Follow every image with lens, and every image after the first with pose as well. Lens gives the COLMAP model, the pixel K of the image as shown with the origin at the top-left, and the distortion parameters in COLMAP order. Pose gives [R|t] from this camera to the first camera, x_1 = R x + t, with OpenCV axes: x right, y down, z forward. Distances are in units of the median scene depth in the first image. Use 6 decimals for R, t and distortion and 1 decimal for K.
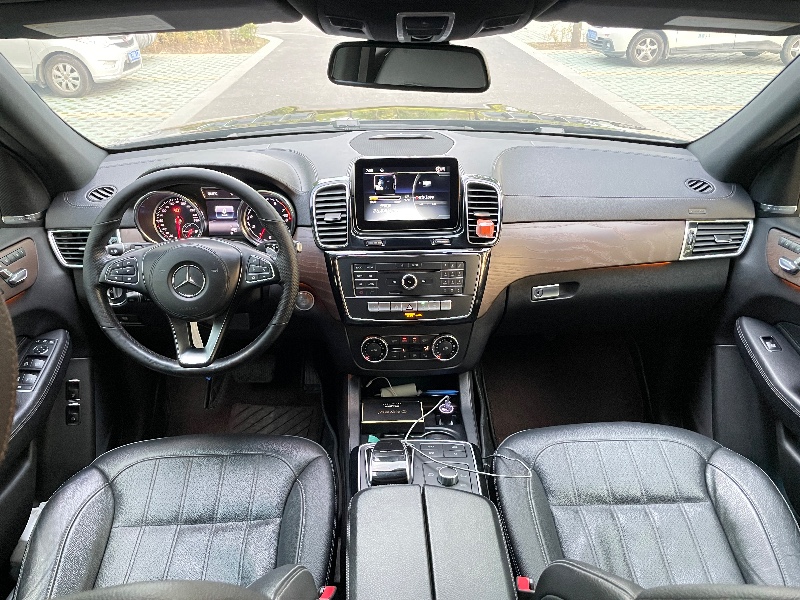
lens RADIAL K [[588.9, 0, 400.0], [0, 588.9, 300.0], [0, 0, 1]] dist [0.077050, -0.118847]
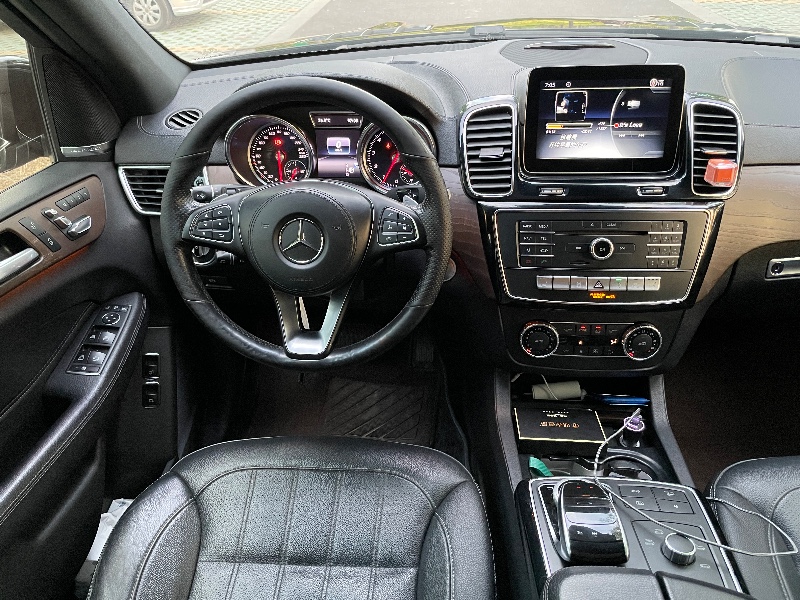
lens RADIAL K [[588.9, 0, 400.0], [0, 588.9, 300.0], [0, 0, 1]] dist [0.077050, -0.118847]
pose [[0.992893, 0.041950, -0.111370, -0.136600], [-0.031790, 0.995299, 0.091480, -0.026573], [0.114684, -0.087289, 0.989560, 0.267391]]
